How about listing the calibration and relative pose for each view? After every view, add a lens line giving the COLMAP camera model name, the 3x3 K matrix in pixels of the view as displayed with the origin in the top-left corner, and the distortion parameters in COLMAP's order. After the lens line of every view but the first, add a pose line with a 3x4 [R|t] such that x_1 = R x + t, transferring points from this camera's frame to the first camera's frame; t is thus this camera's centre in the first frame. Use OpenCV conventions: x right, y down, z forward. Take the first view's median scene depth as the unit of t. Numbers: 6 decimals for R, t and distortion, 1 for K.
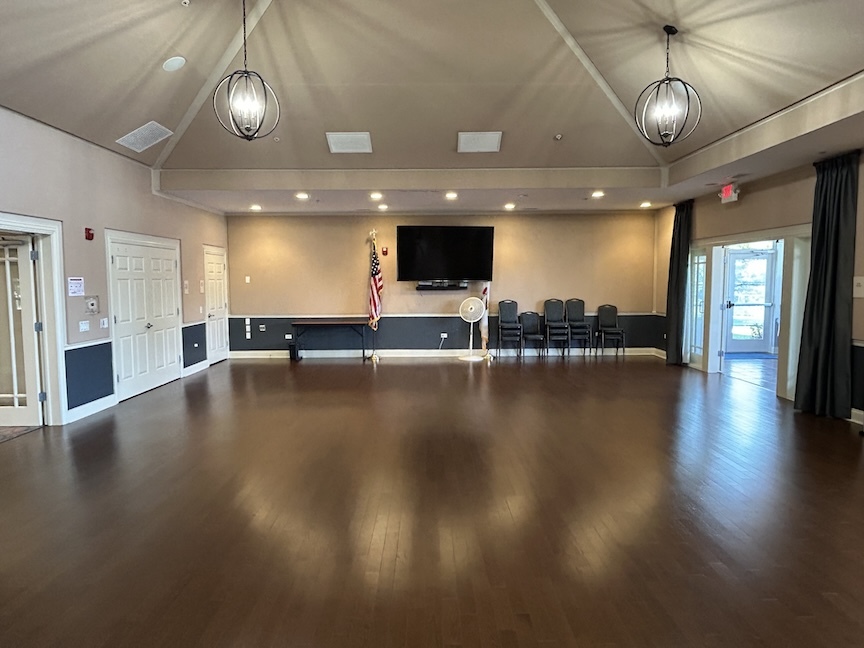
lens RADIAL K [[532.3, 0, 434.1], [0, 532.3, 323.9], [0, 0, 1]] dist [0.035264, 0.002578]
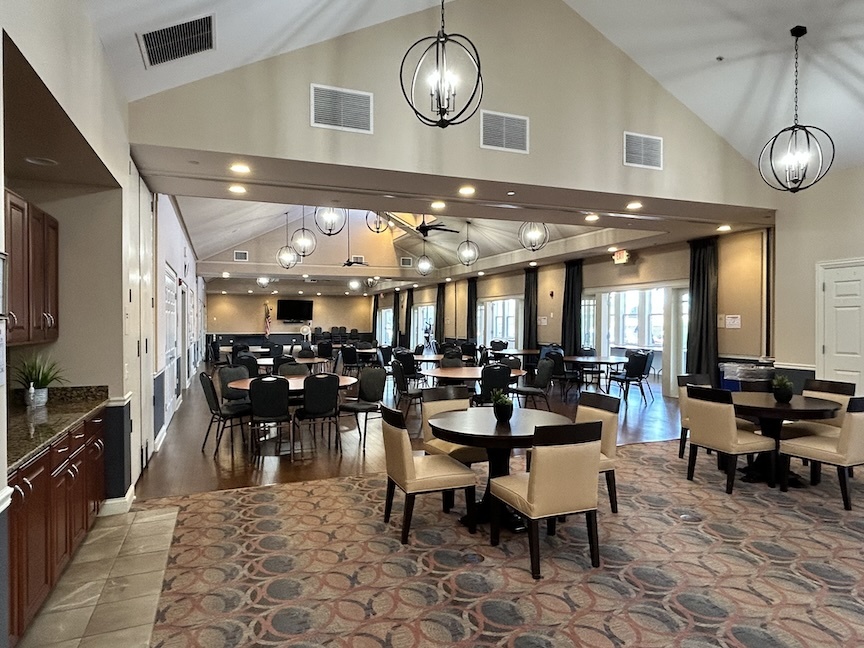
lens RADIAL K [[532.3, 0, 439.6], [0, 532.3, 326.4], [0, 0, 1]] dist [0.035264, 0.002578]
pose [[0.918345, 0.001543, 0.395777, -0.375439], [0.020626, 0.998447, -0.051752, 0.106901], [-0.395242, 0.055689, 0.916887, -1.771633]]
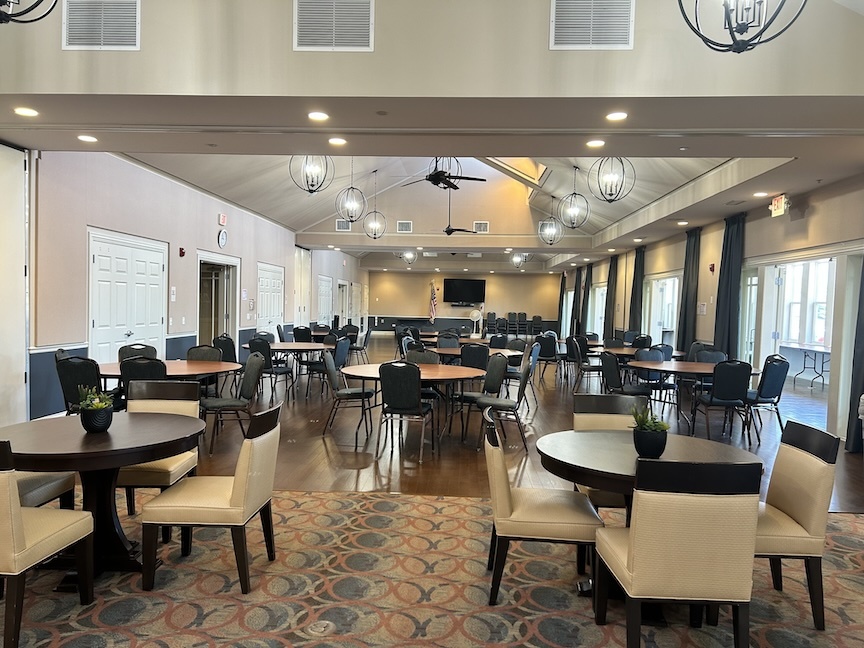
lens RADIAL K [[654.1, 0, 433.8], [0, 654.1, 324.7], [0, 0, 1]] dist [0.041977, -0.010808]
pose [[0.998999, 0.031207, -0.032062, -0.015654], [-0.032266, 0.998932, -0.033064, 0.107402], [0.030996, 0.034065, 0.998939, -1.764017]]
